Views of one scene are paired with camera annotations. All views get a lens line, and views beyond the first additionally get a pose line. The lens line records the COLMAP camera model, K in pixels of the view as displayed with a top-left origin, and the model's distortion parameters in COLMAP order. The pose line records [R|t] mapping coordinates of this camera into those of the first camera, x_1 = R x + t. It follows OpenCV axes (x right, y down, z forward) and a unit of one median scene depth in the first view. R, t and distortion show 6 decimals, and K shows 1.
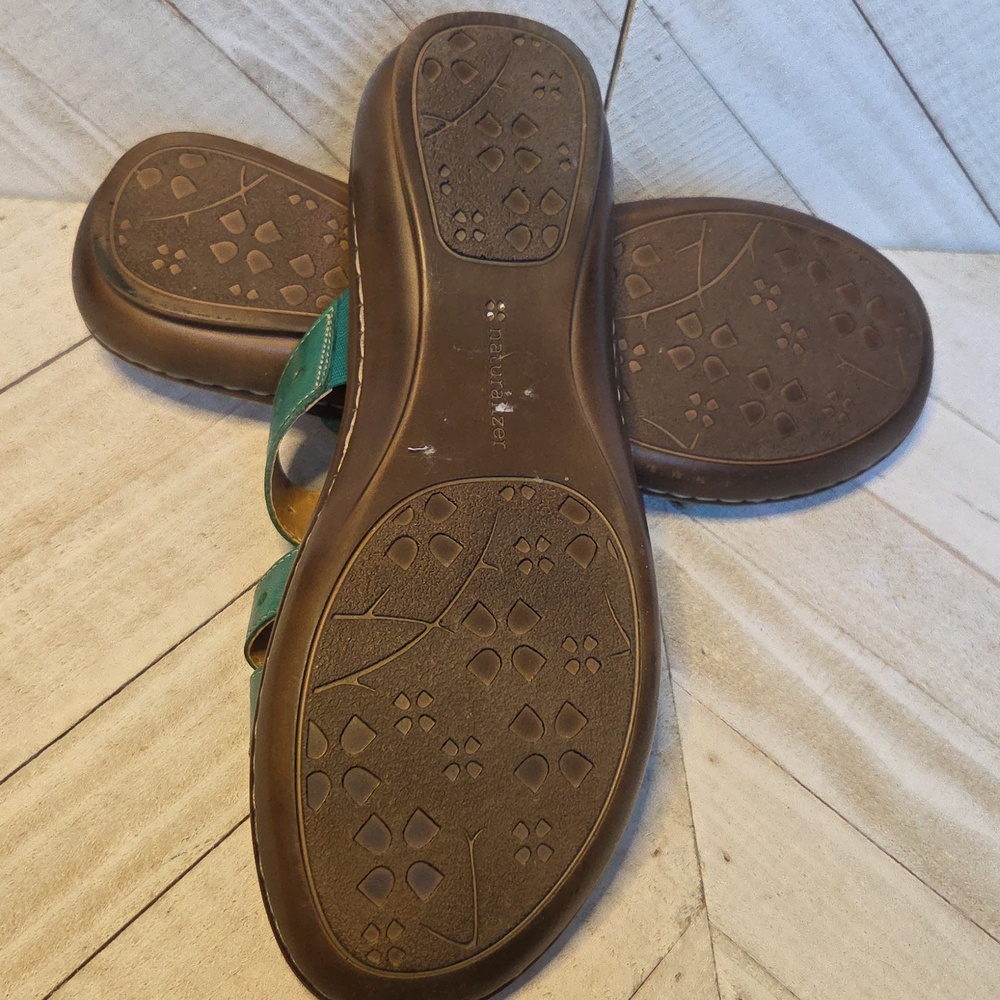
lens RADIAL K [[1494.9, 0, 506.9], [0, 1494.9, 504.2], [0, 0, 1]] dist [0.048944, -0.024906]
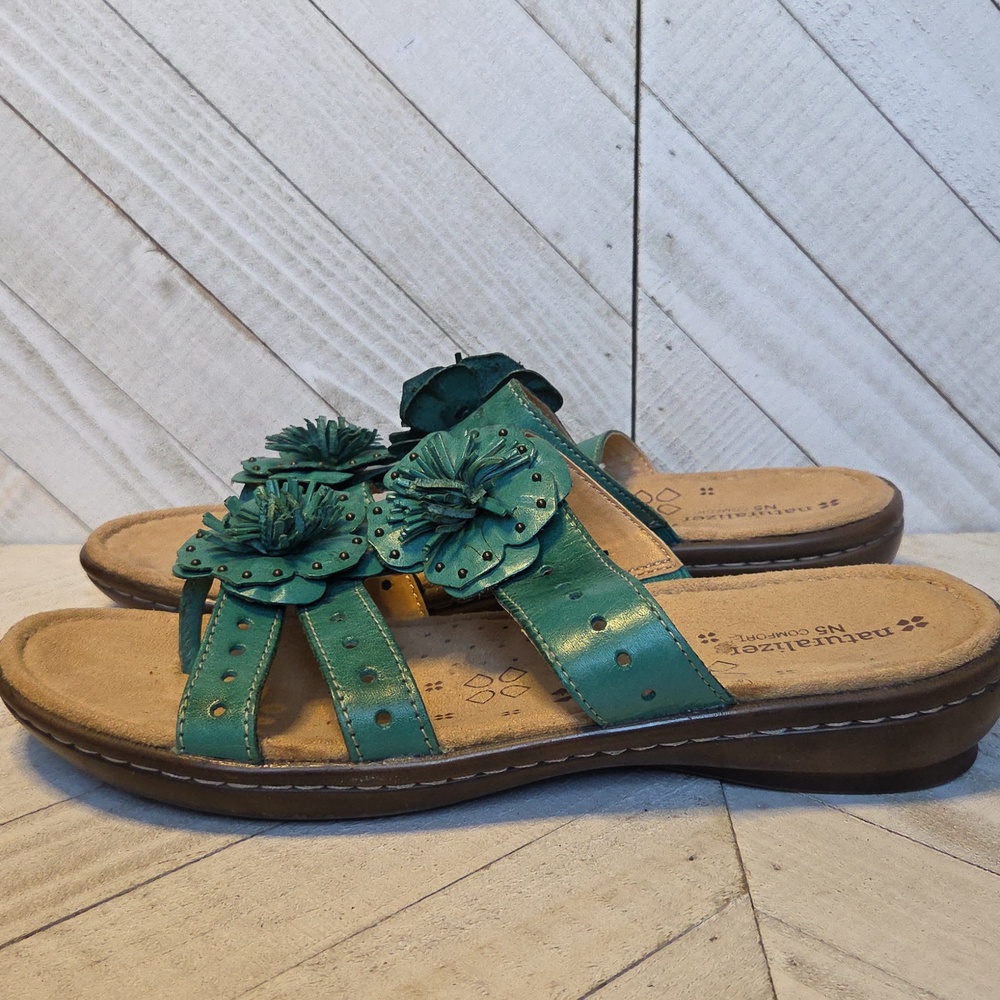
lens RADIAL K [[1491.9, 0, 500.0], [0, 1491.9, 500.0], [0, 0, 1]] dist [0.070381, -0.092185]
pose [[0.982795, -0.128196, -0.132968, 0.112205], [0.023407, 0.800548, -0.598811, 0.496750], [0.183213, 0.585396, 0.789775, 0.131220]]
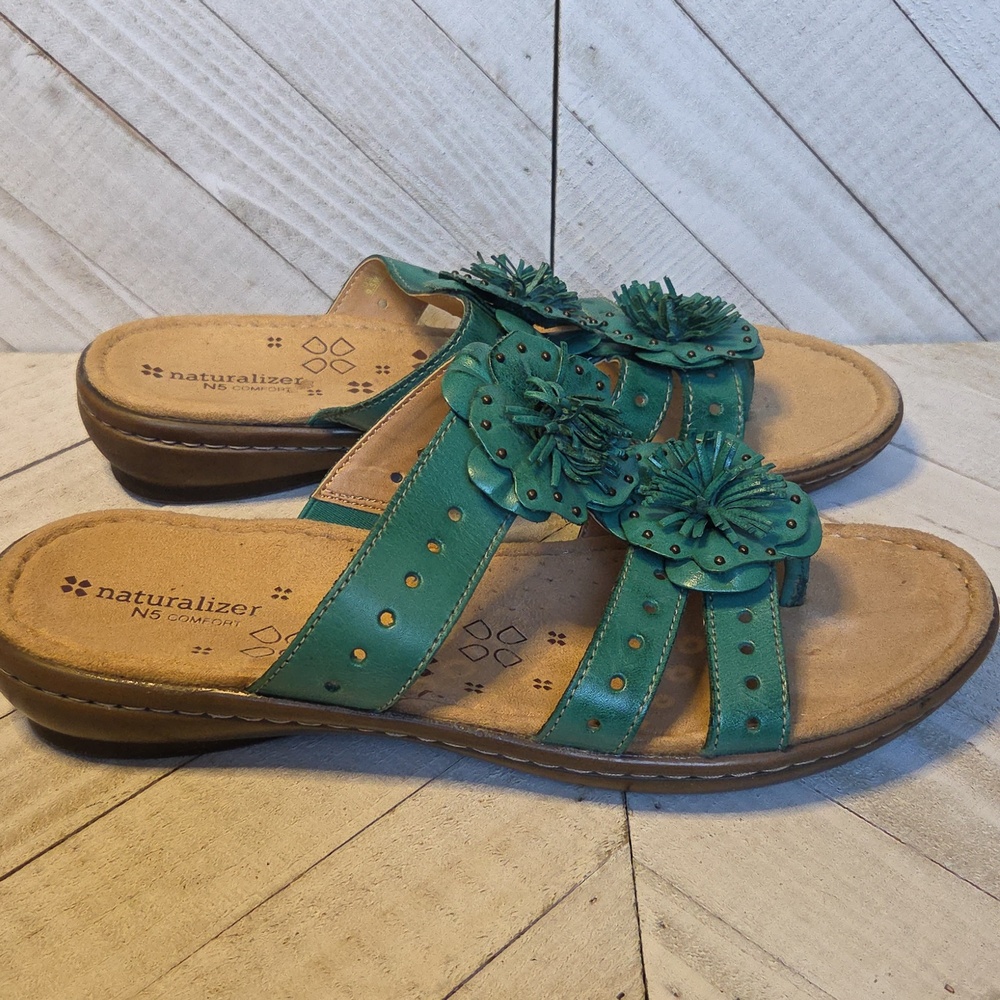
lens RADIAL K [[1494.9, 0, 506.9], [0, 1494.9, 504.2], [0, 0, 1]] dist [0.048944, -0.024906]
pose [[0.987980, -0.086850, -0.127874, 0.162244], [0.041648, 0.946207, -0.320871, 0.303288], [0.148863, 0.311688, 0.938451, 0.023568]]
